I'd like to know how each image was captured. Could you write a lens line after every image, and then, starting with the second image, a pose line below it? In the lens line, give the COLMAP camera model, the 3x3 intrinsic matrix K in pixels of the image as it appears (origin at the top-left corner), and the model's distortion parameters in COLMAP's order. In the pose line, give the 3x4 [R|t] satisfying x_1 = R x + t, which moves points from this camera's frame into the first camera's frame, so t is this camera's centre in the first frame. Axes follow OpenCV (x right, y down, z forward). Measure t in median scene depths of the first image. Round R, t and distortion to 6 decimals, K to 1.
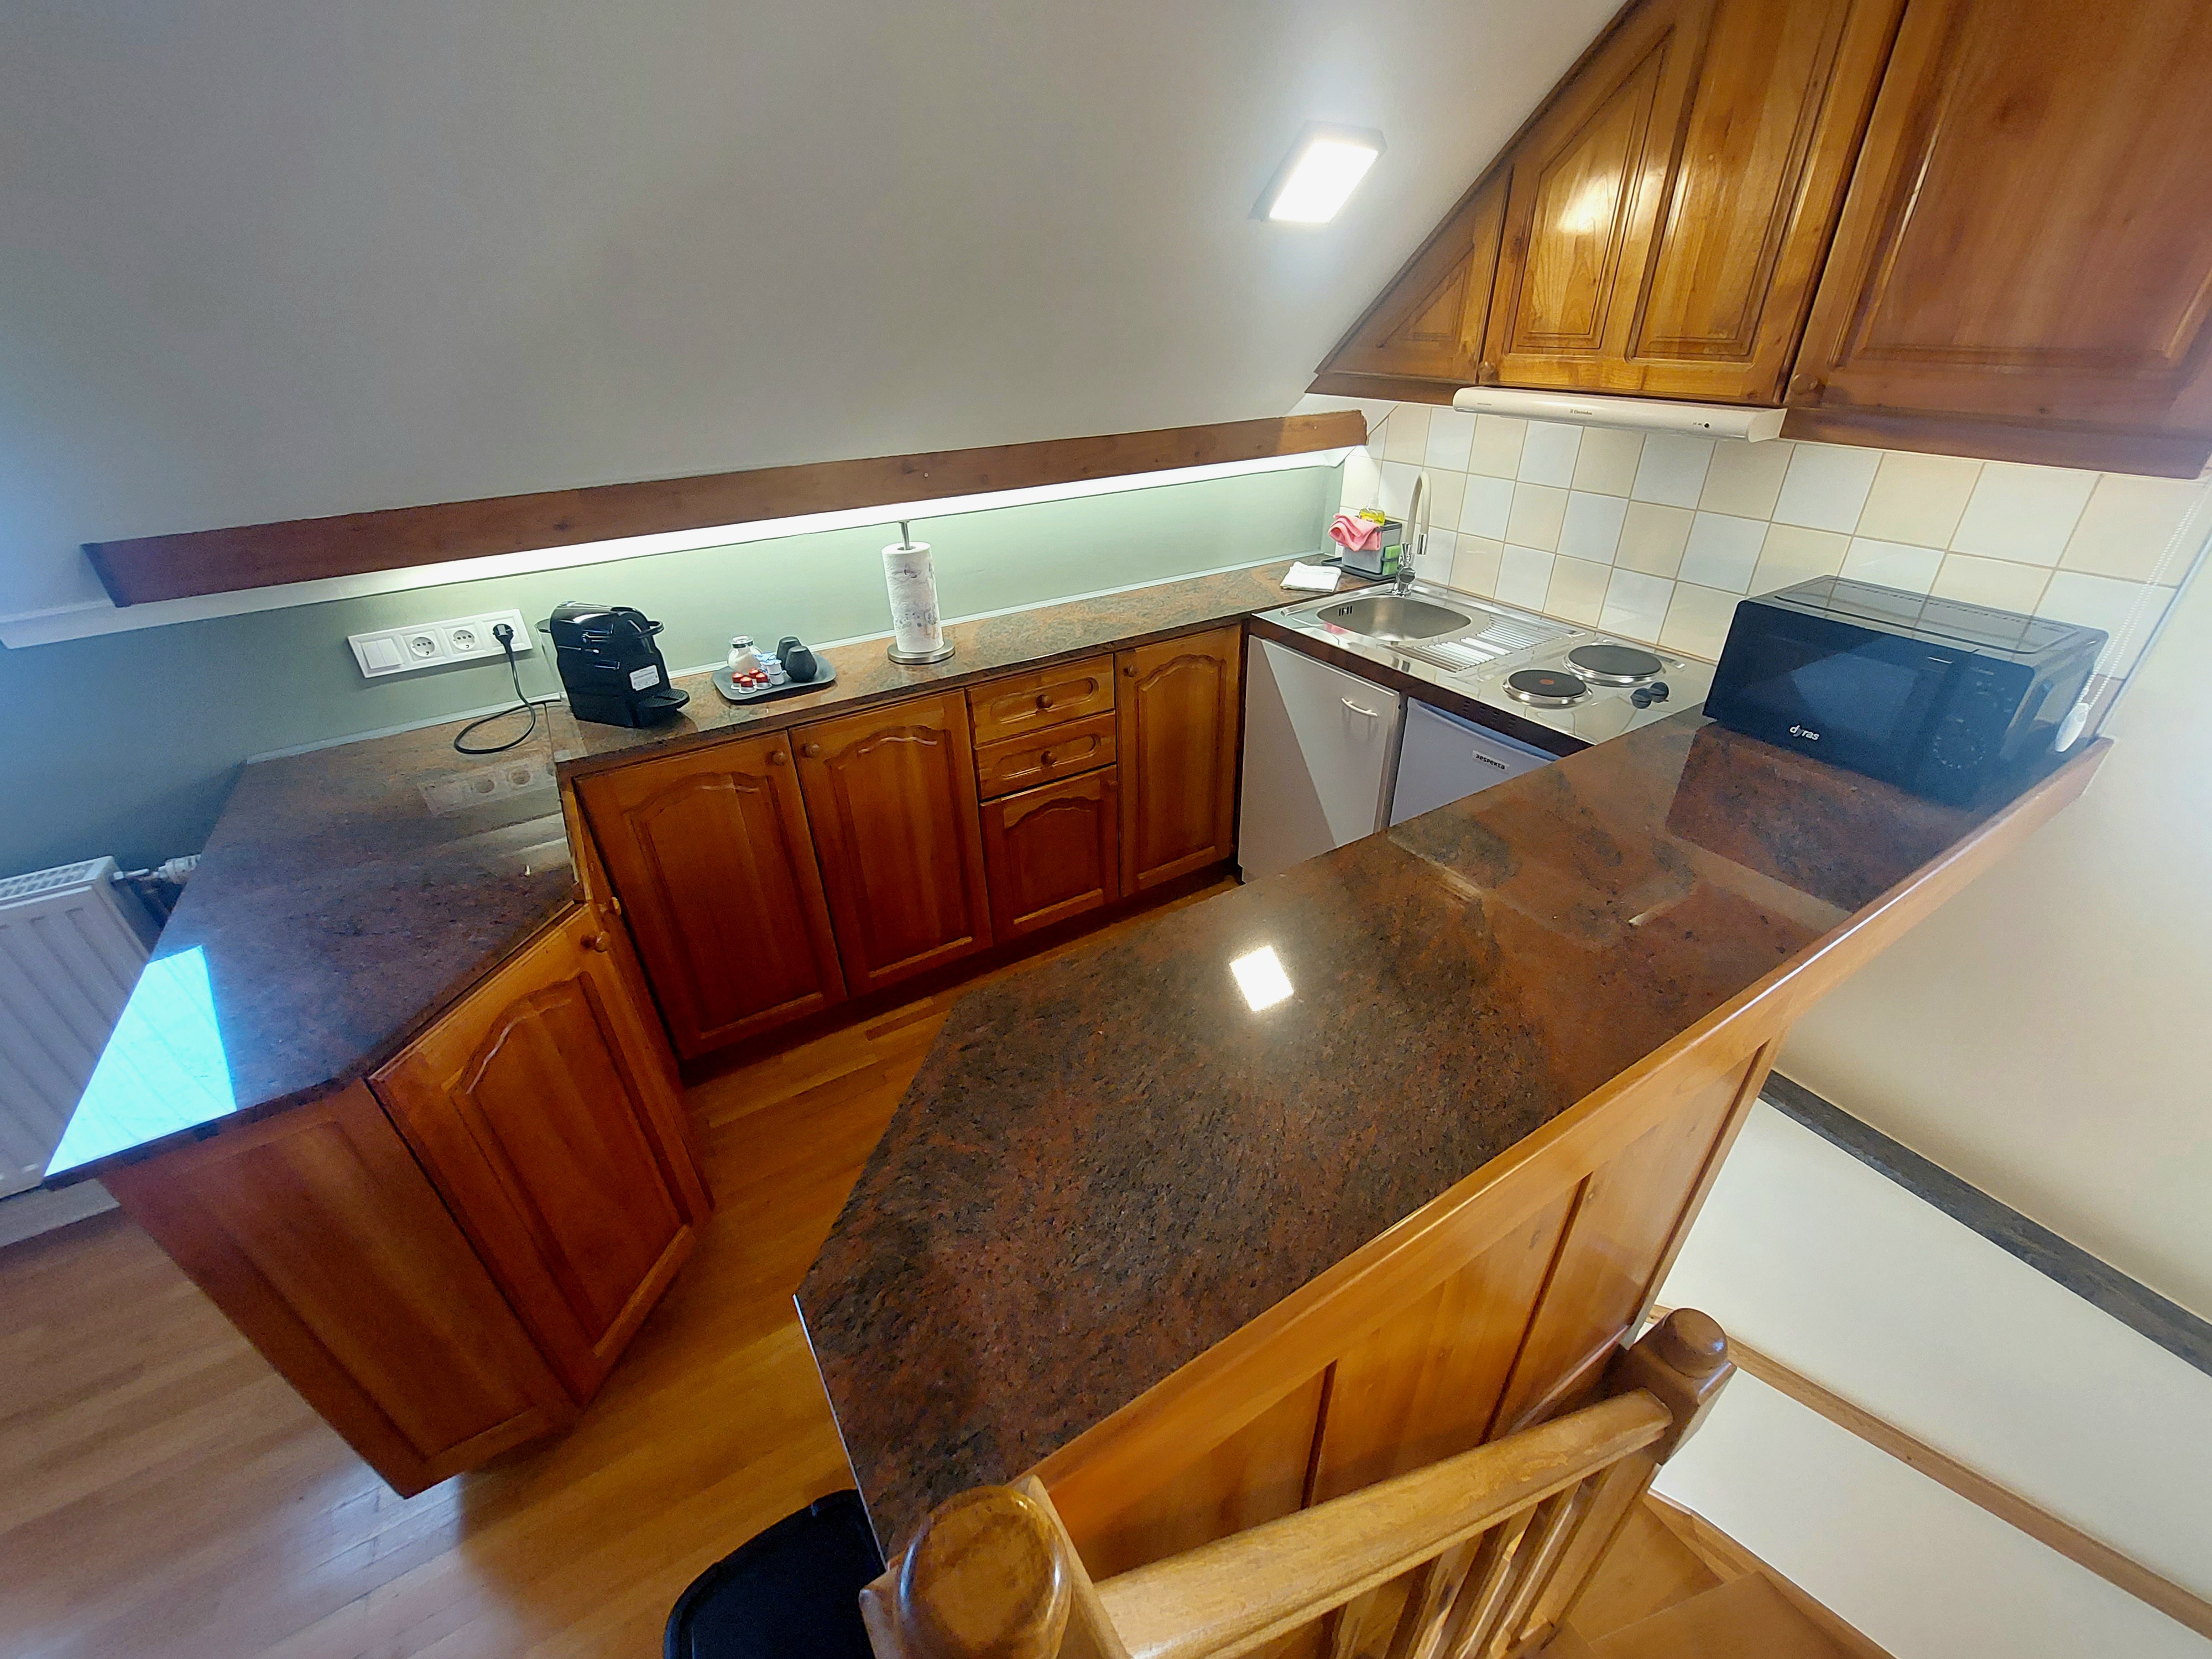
lens RADIAL K [[894.3, 0, 1106.0], [0, 894.3, 829.5], [0, 0, 1]] dist [-0.000475, -0.000101]
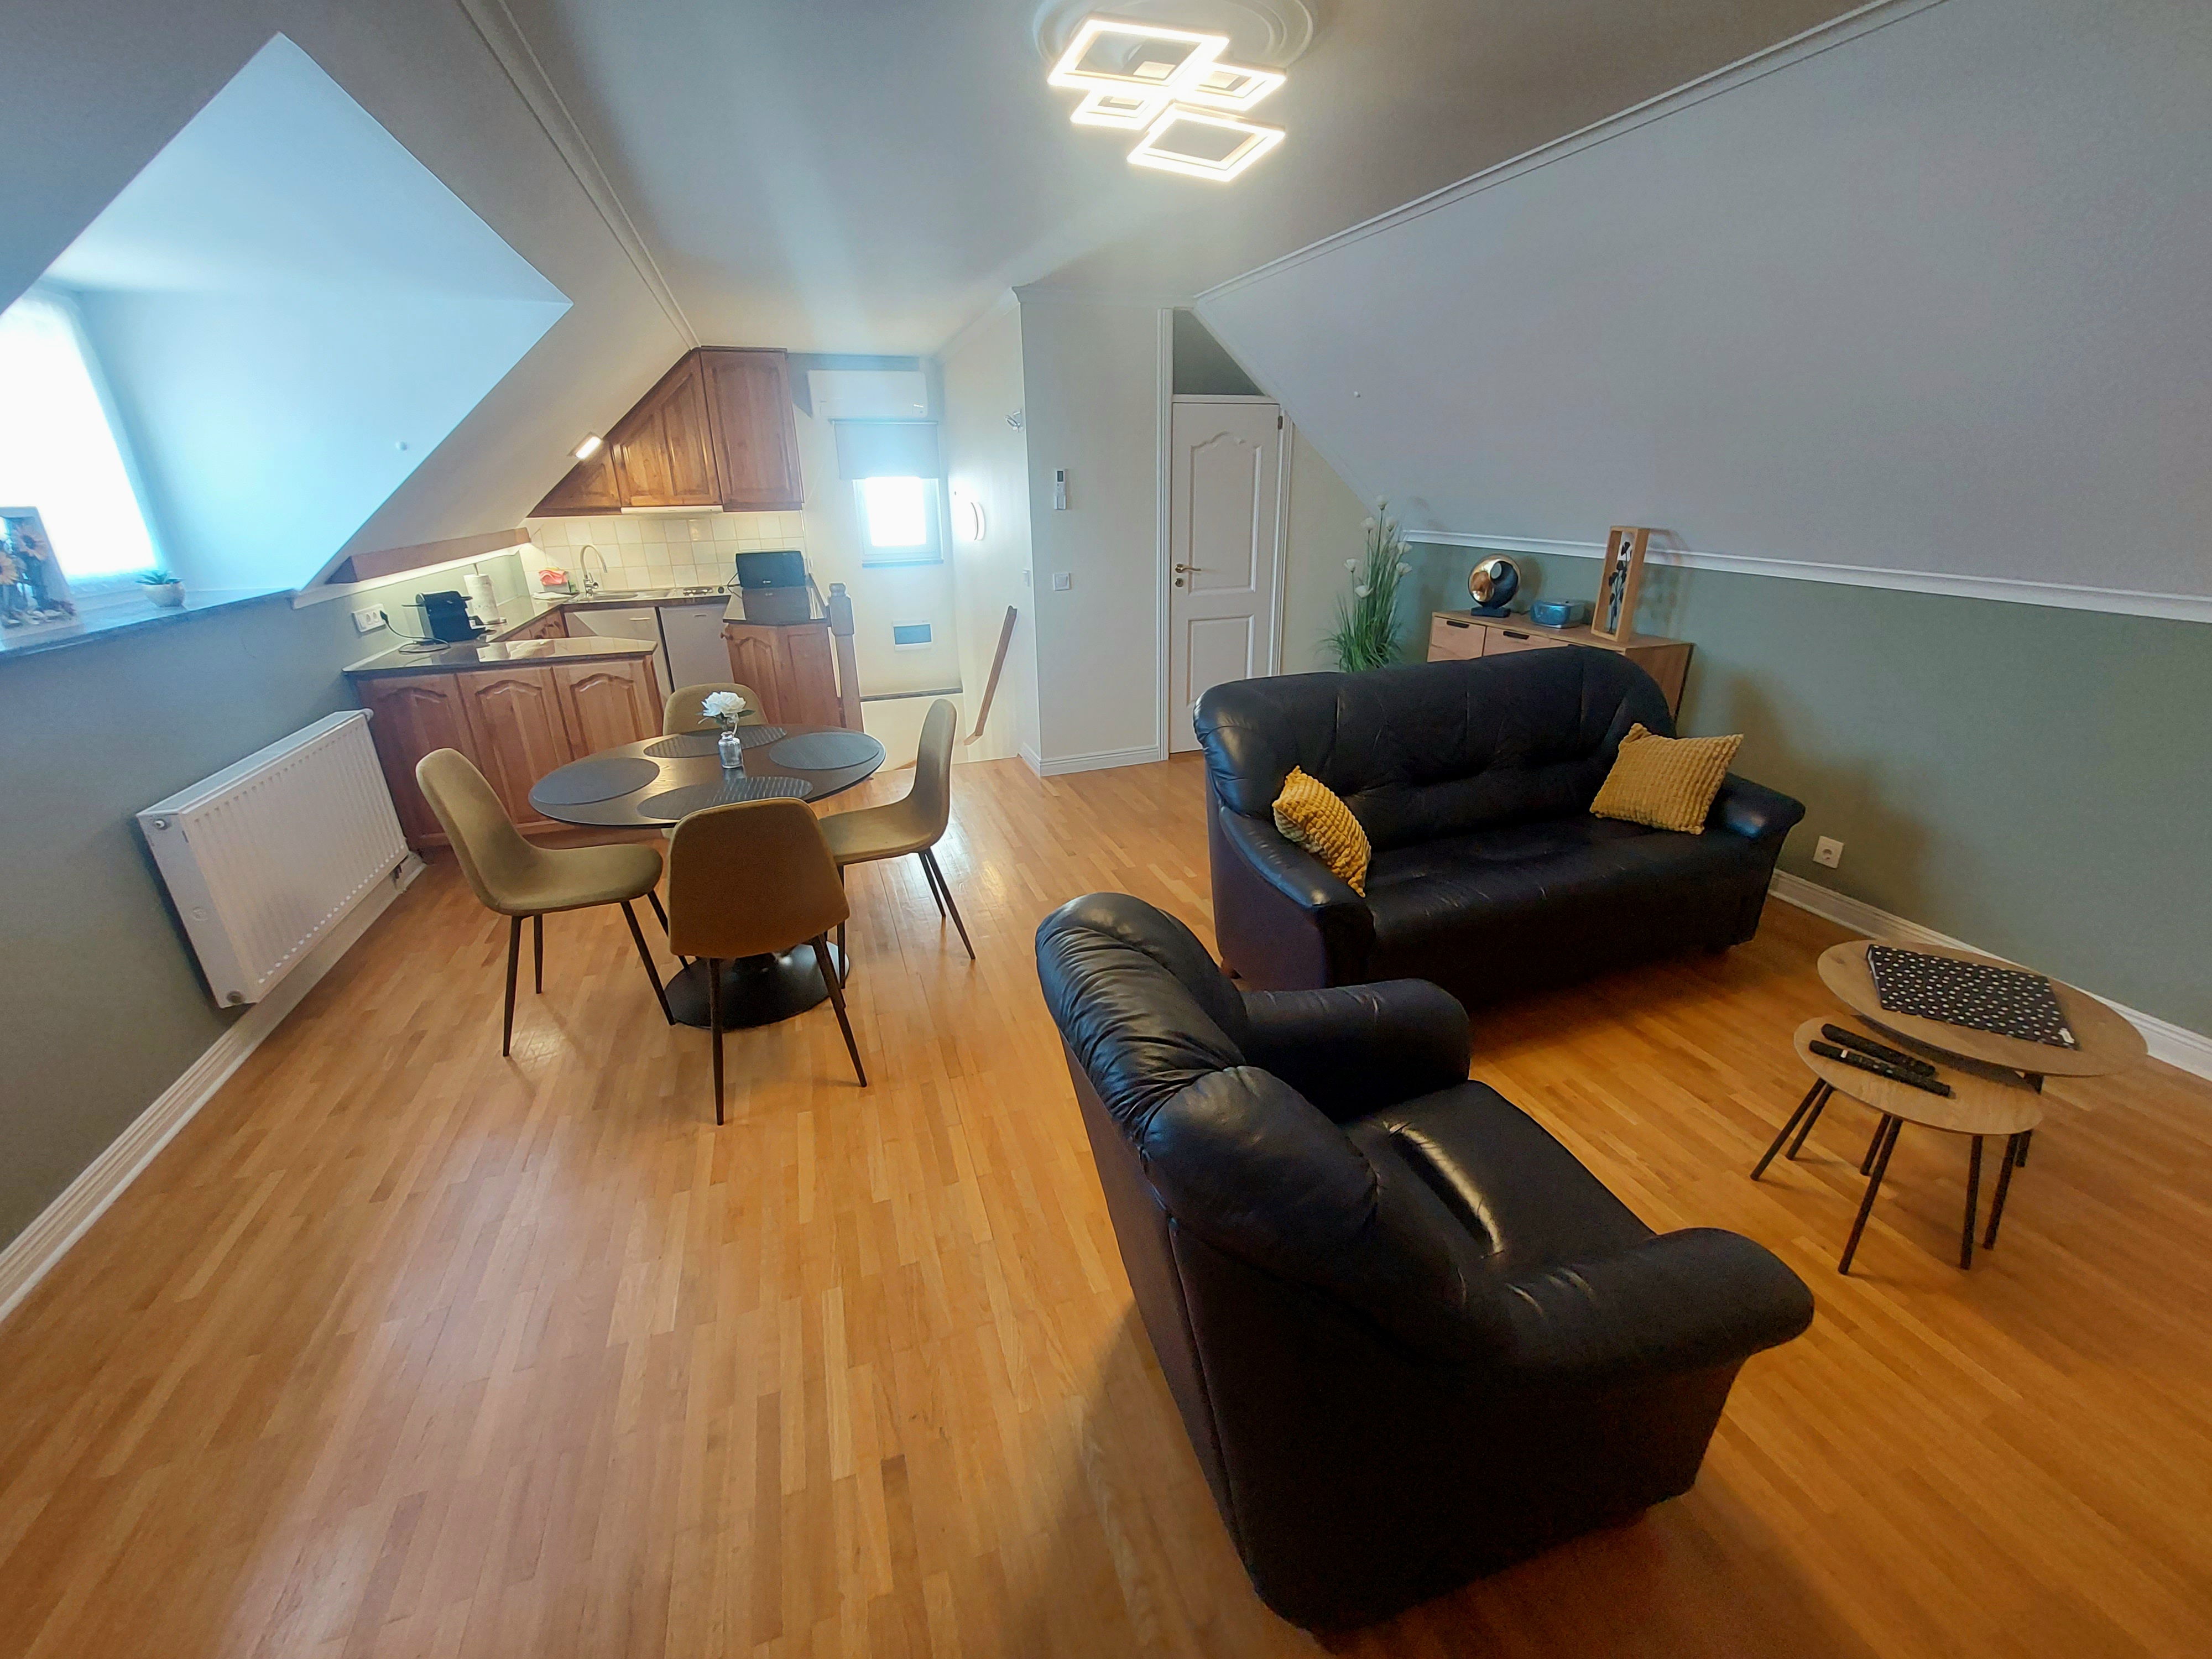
lens RADIAL K [[894.3, 0, 1106.0], [0, 894.3, 829.5], [0, 0, 1]] dist [-0.000475, -0.000101]
pose [[0.221720, -0.340077, 0.913886, -2.473262], [0.506886, 0.840832, 0.189915, 0.701214], [-0.833011, 0.421128, 0.358810, -1.024383]]
